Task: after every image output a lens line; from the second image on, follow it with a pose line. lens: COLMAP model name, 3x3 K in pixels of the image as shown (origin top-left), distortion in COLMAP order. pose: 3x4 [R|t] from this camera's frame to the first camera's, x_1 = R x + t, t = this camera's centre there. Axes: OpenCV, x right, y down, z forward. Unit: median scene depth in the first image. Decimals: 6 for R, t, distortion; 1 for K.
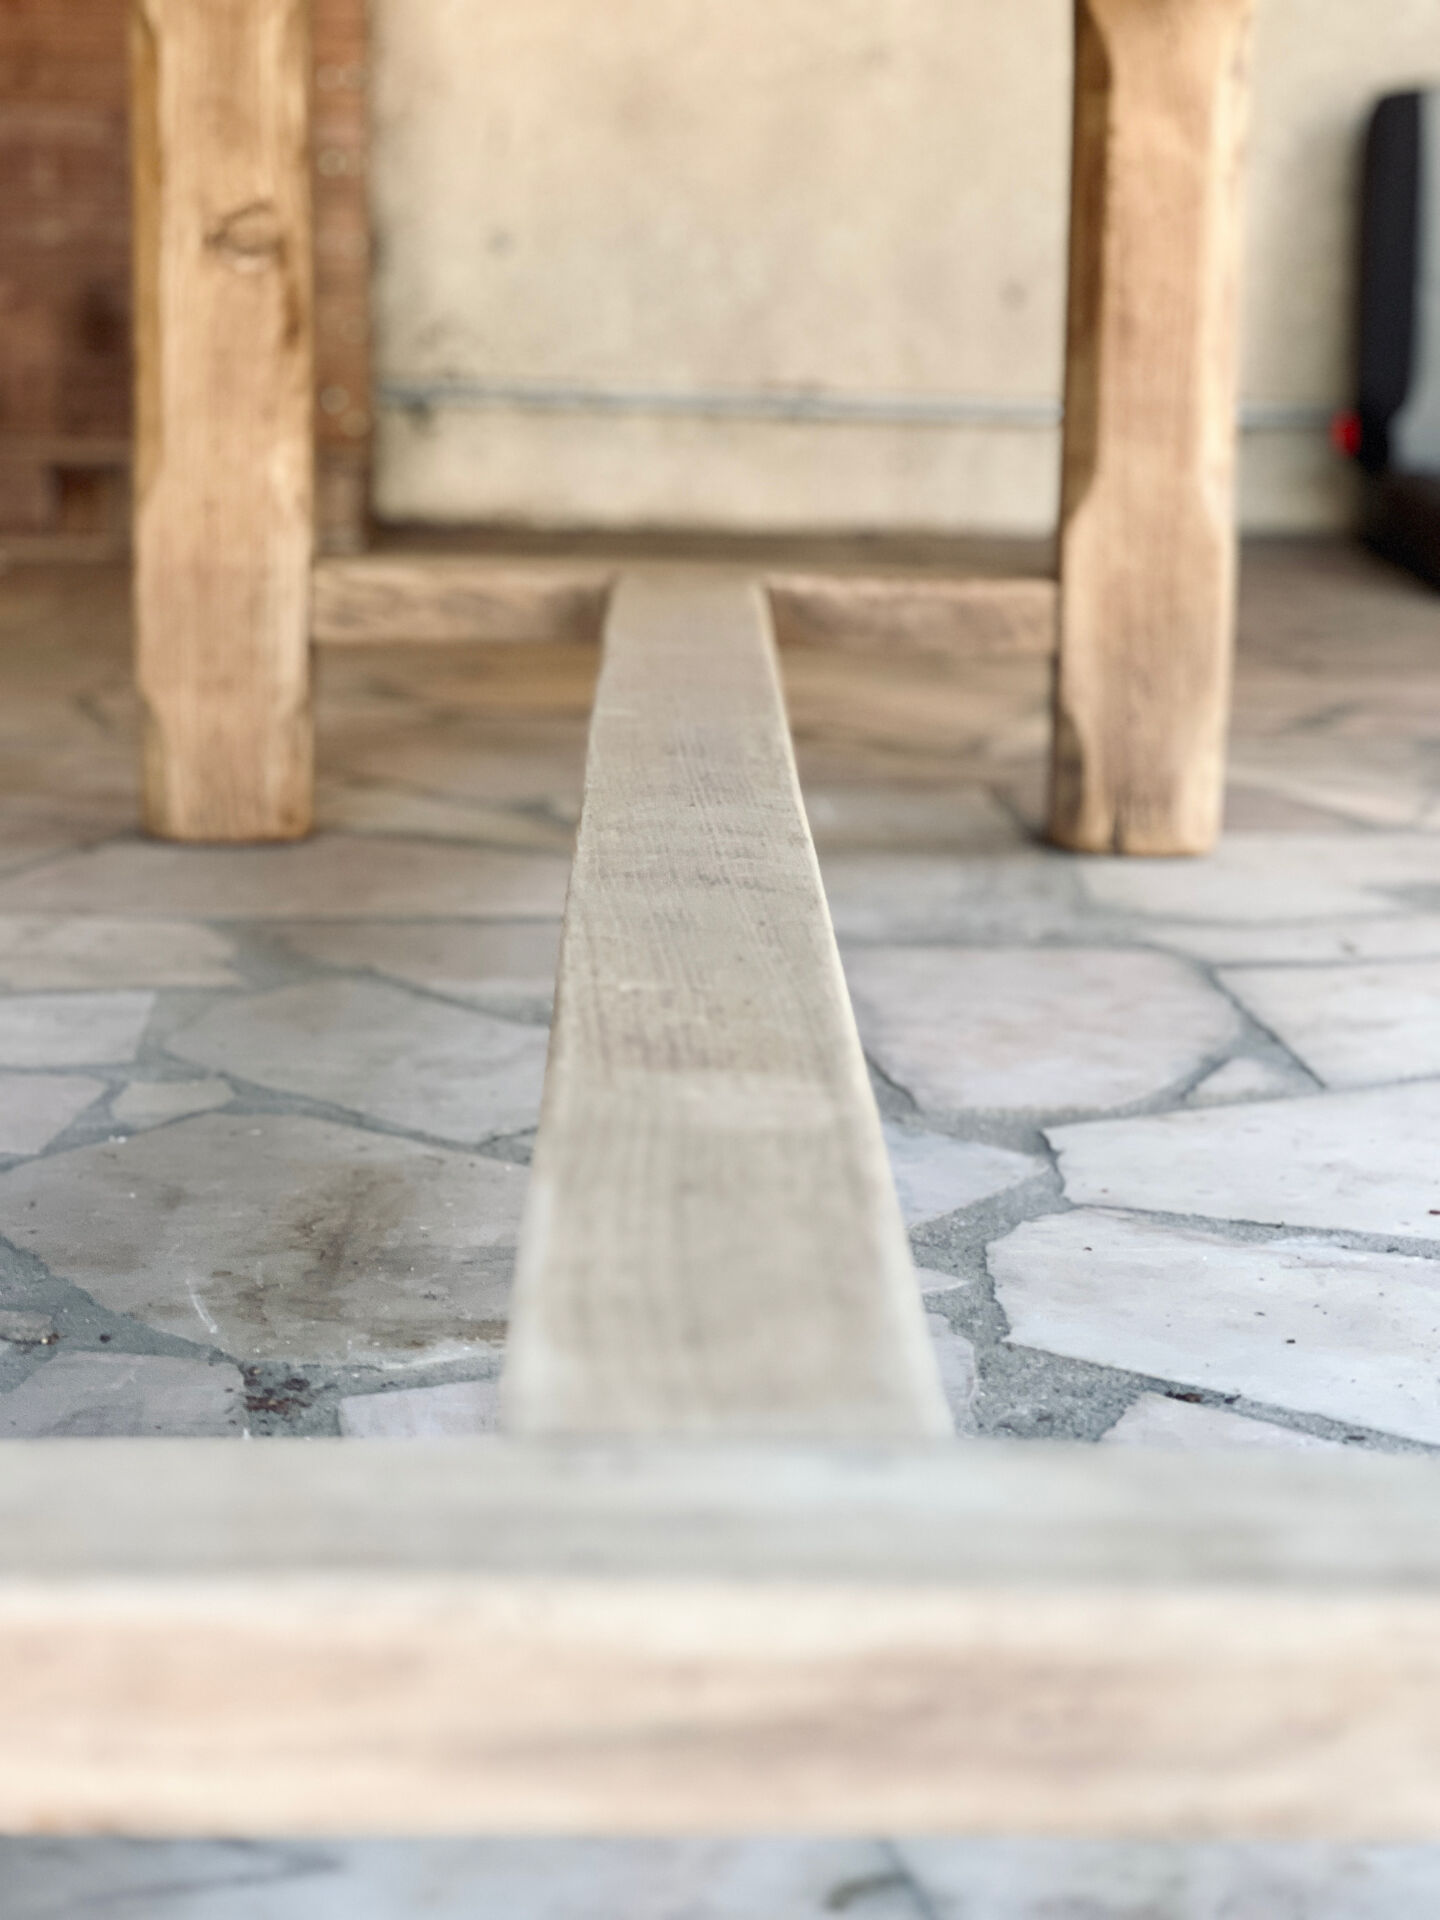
lens RADIAL K [[4327.7, 0, 727.8], [0, 4327.7, 776.6], [0, 0, 1]] dist [0.163650, 0.000000]
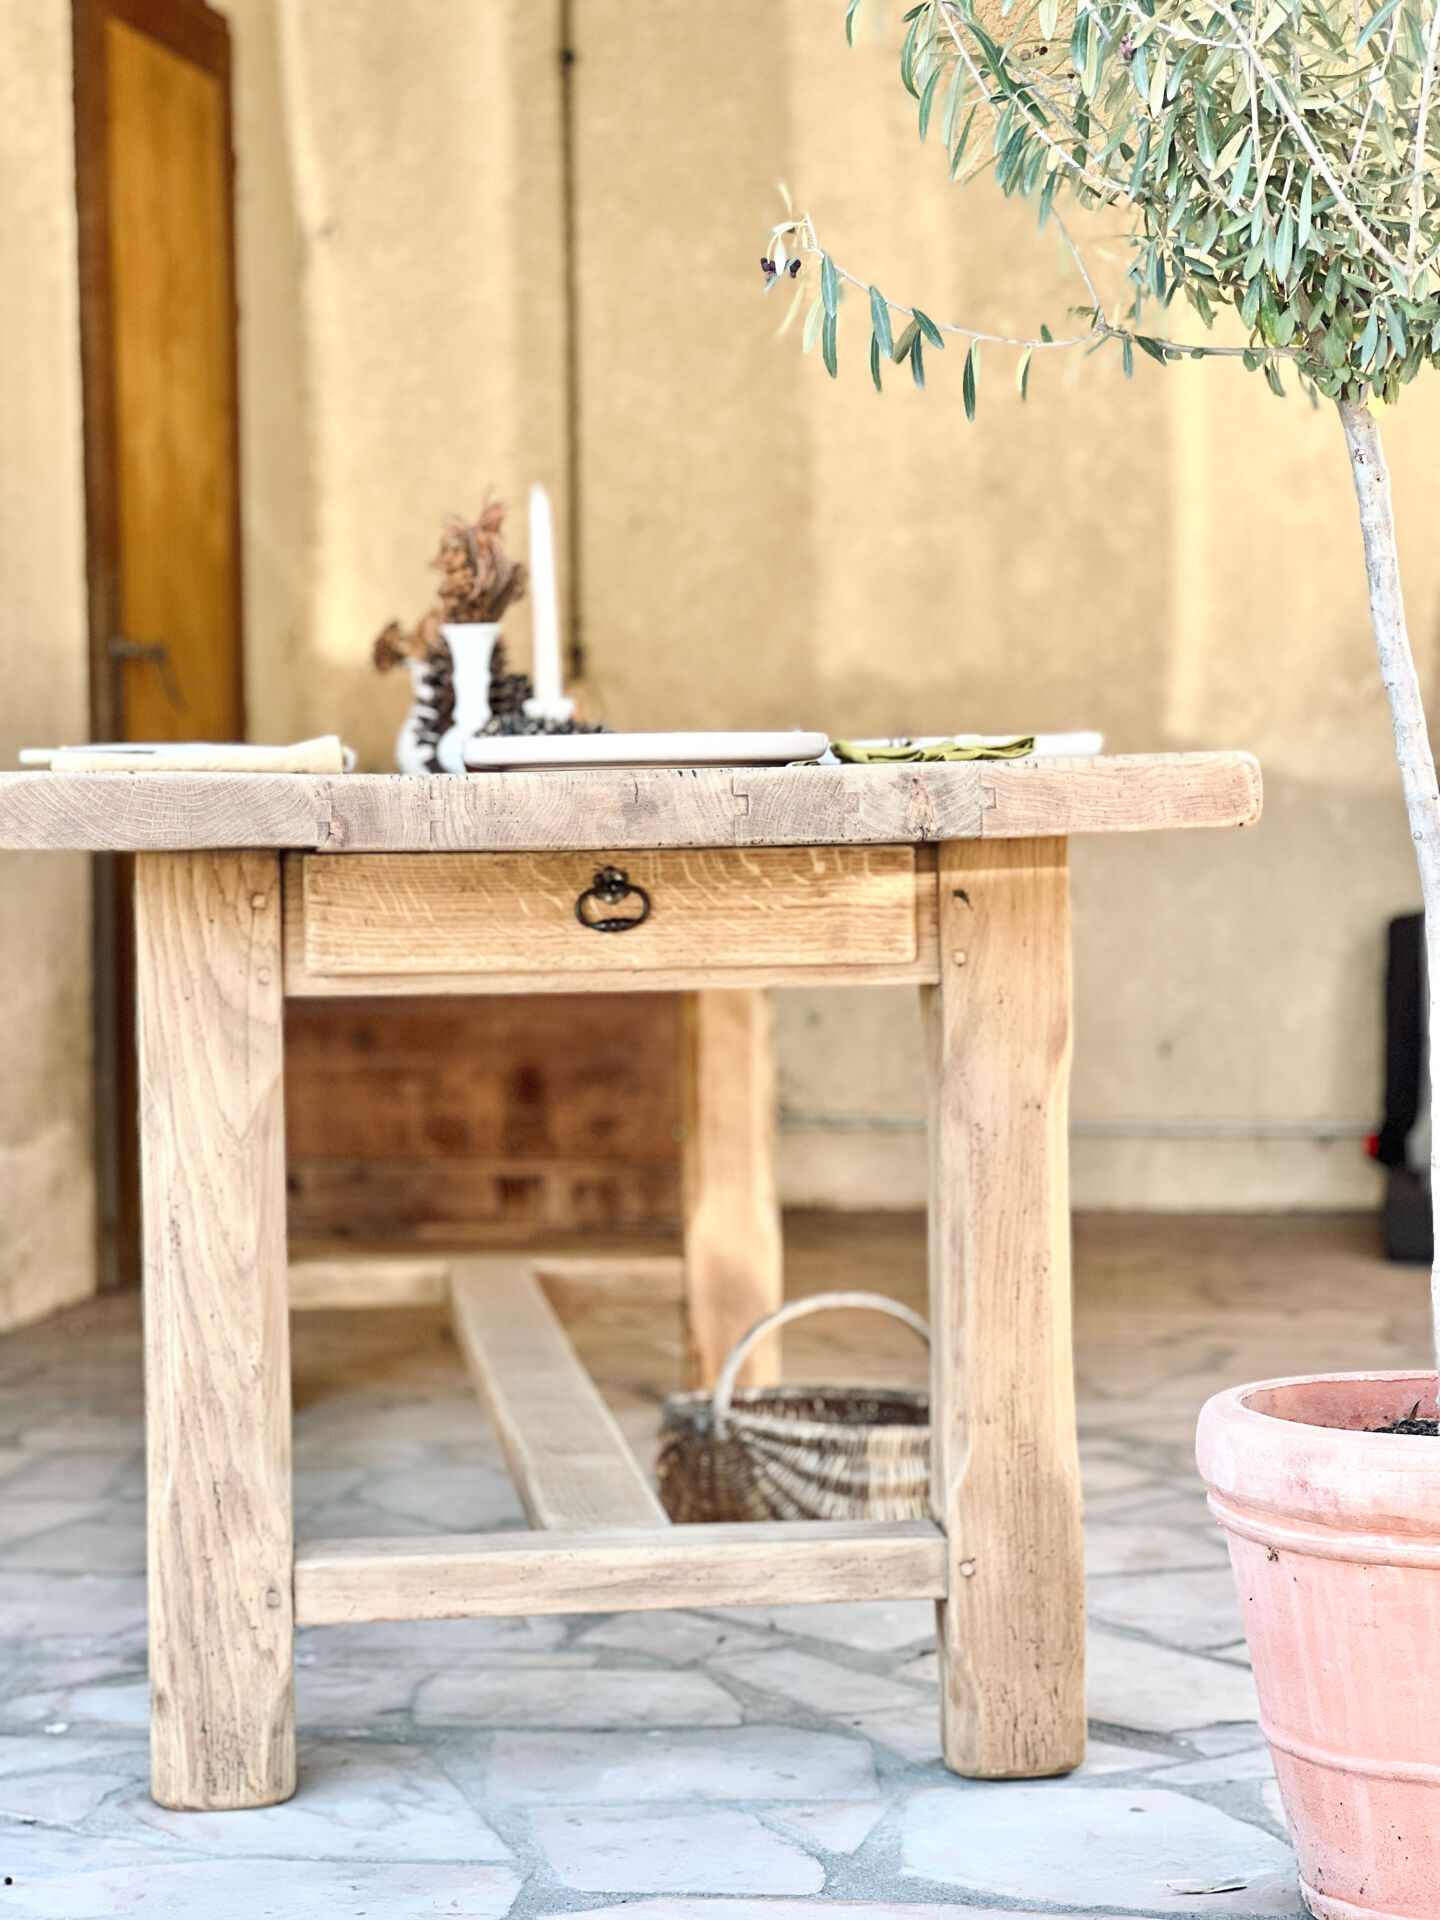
lens RADIAL K [[4327.7, 0, 723.9], [0, 4327.7, 948.7], [0, 0, 1]] dist [0.163650, 0.000000]
pose [[0.995456, -0.035450, 0.088379, -0.072744], [0.044657, 0.993525, -0.104470, 0.019181], [-0.084103, 0.107942, 0.990593, -0.918301]]
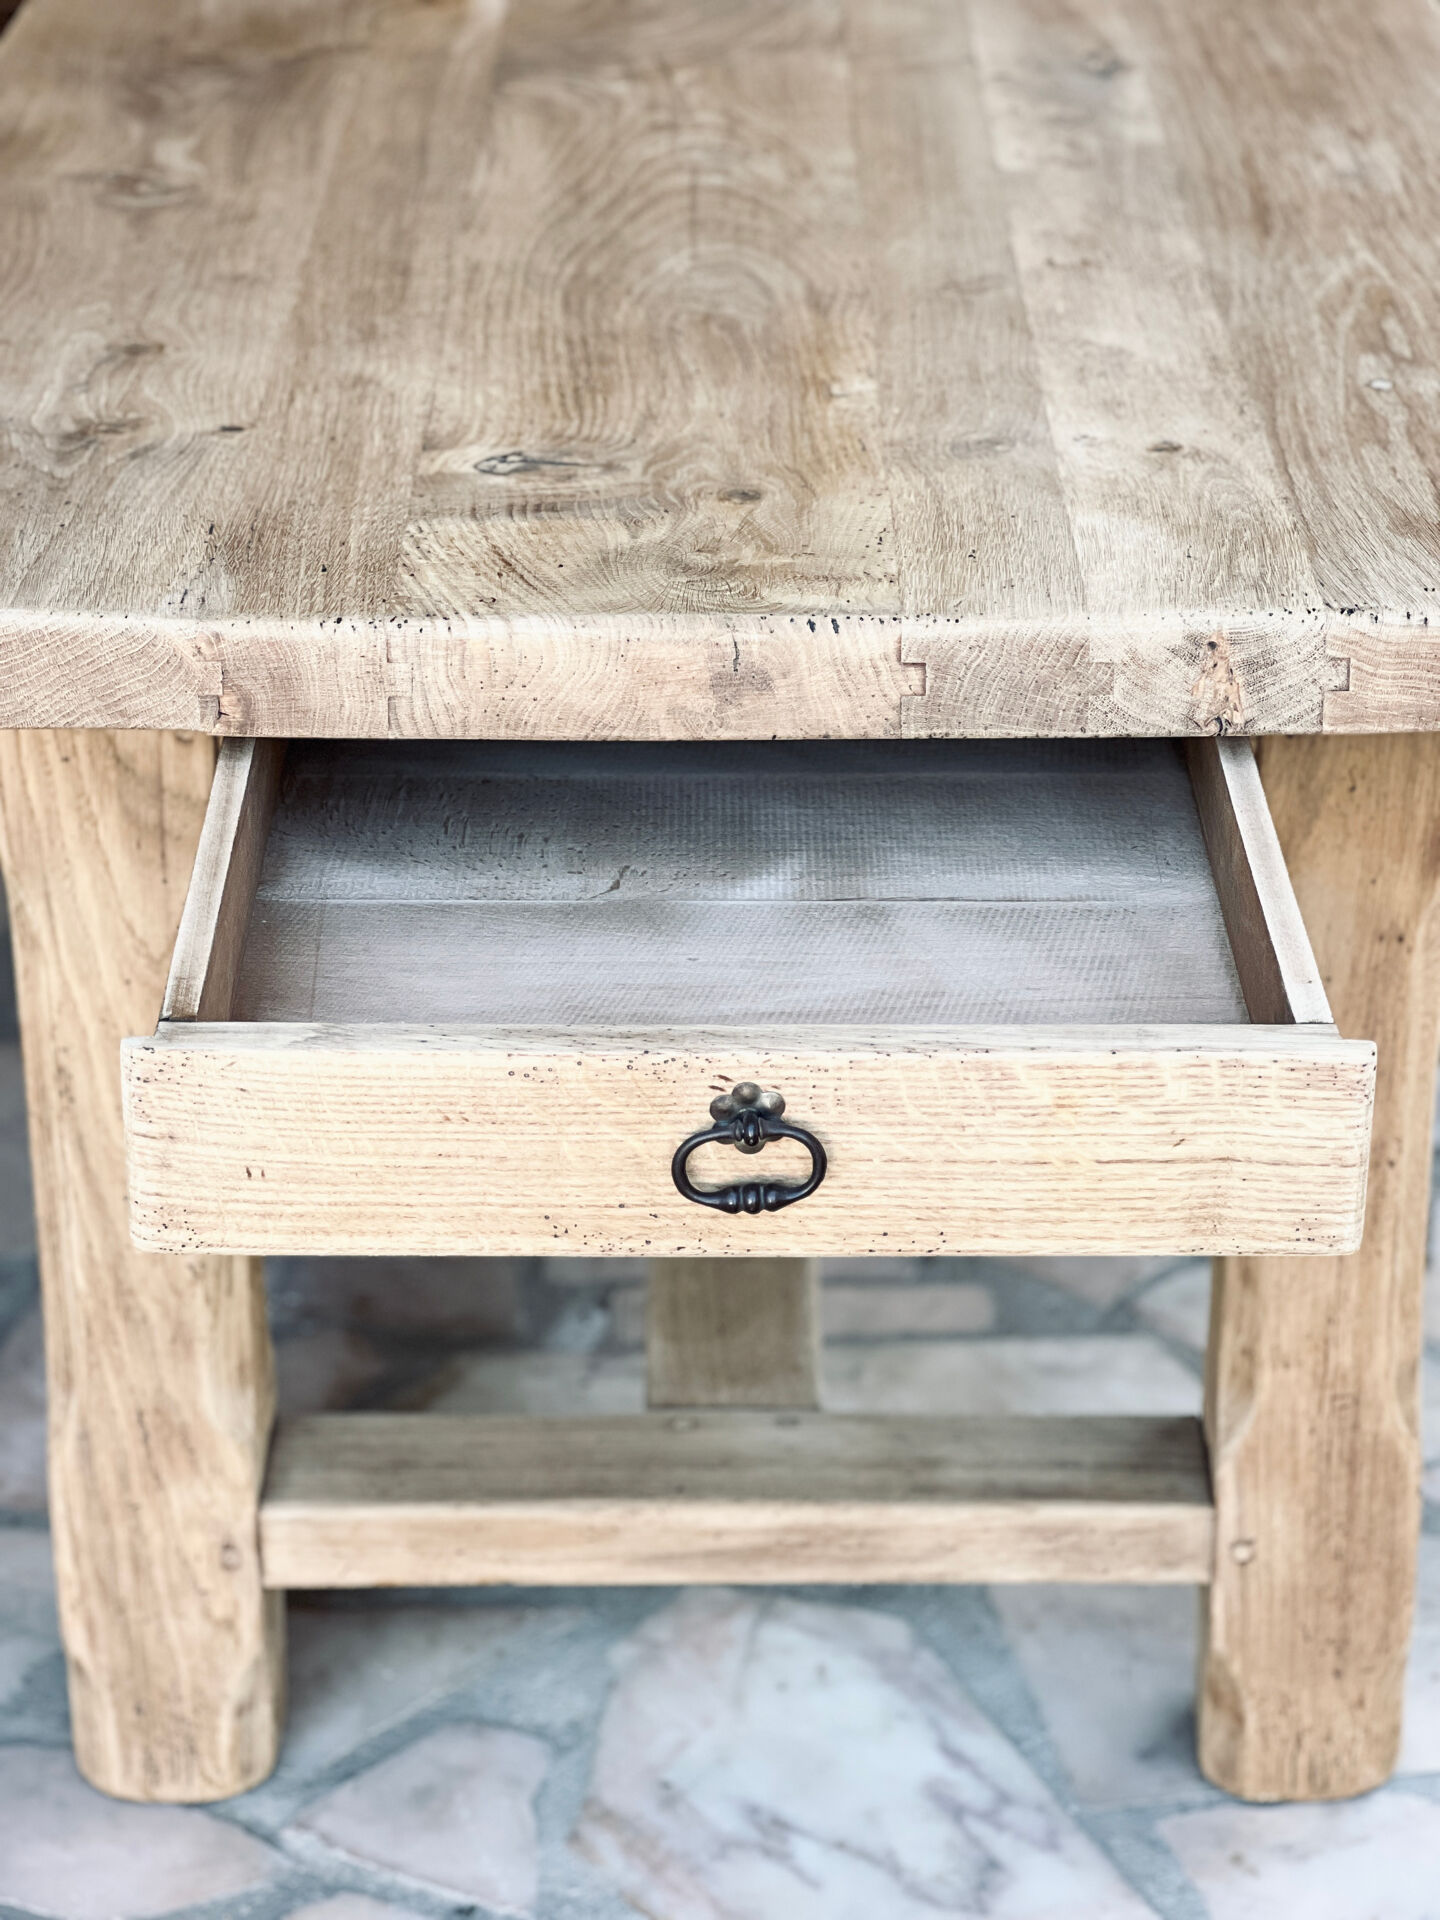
lens RADIAL K [[4327.7, 0, 728.4], [0, 4327.7, 948.6], [0, 0, 1]] dist [0.163650, 0.000000]
pose [[0.999768, -0.009842, -0.019165, 0.016264], [0.015069, 0.955198, 0.295585, -0.291924], [0.015397, -0.295805, 0.955124, -0.457287]]
